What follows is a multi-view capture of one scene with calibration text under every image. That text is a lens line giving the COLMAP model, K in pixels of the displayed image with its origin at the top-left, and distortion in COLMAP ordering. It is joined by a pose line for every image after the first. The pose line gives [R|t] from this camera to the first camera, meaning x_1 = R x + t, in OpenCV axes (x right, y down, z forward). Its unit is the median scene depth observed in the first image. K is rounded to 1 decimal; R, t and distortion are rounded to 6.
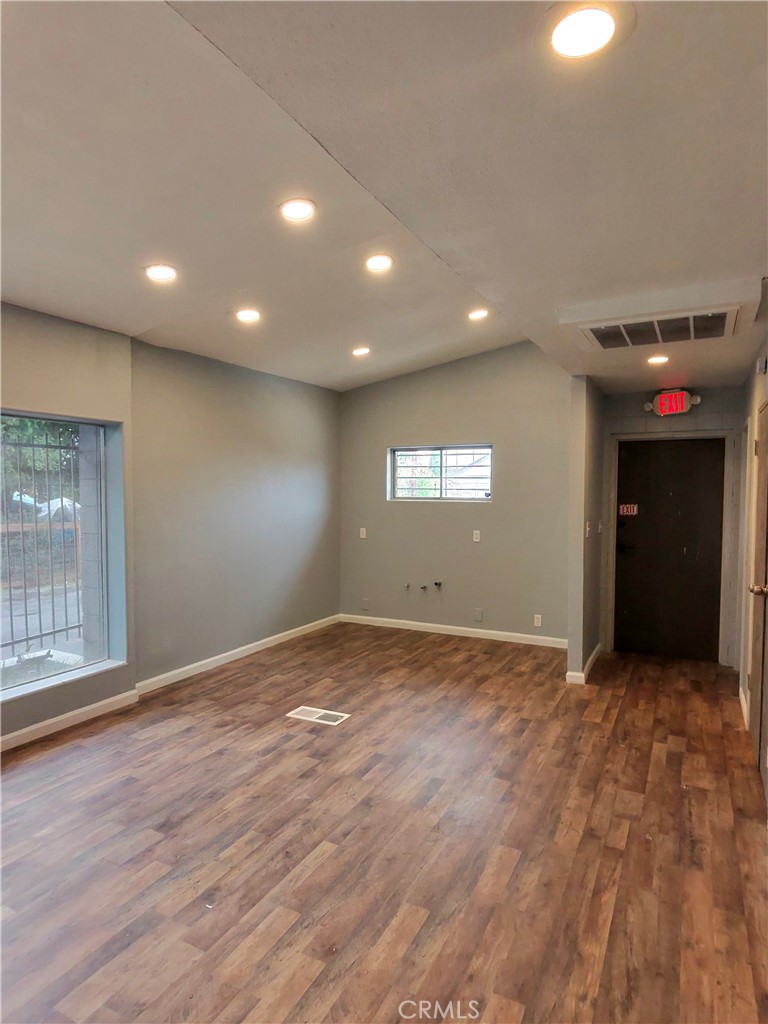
lens RADIAL K [[567.8, 0, 384.0], [0, 567.8, 512.0], [0, 0, 1]] dist [-0.005055, -0.000722]
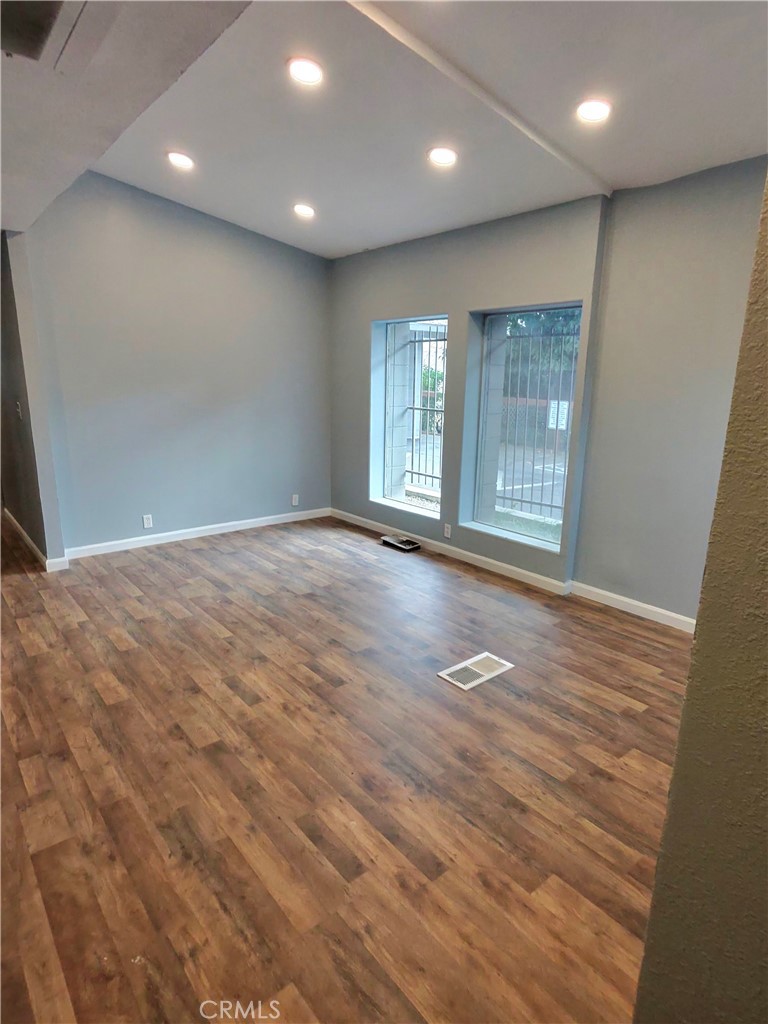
lens RADIAL K [[567.8, 0, 384.0], [0, 567.8, 512.0], [0, 0, 1]] dist [-0.005055, -0.000722]
pose [[-0.364708, 0.211607, -0.906758, 0.766793], [-0.056664, 0.966985, 0.248452, -0.048156], [0.929396, 0.141993, -0.340677, 1.450381]]
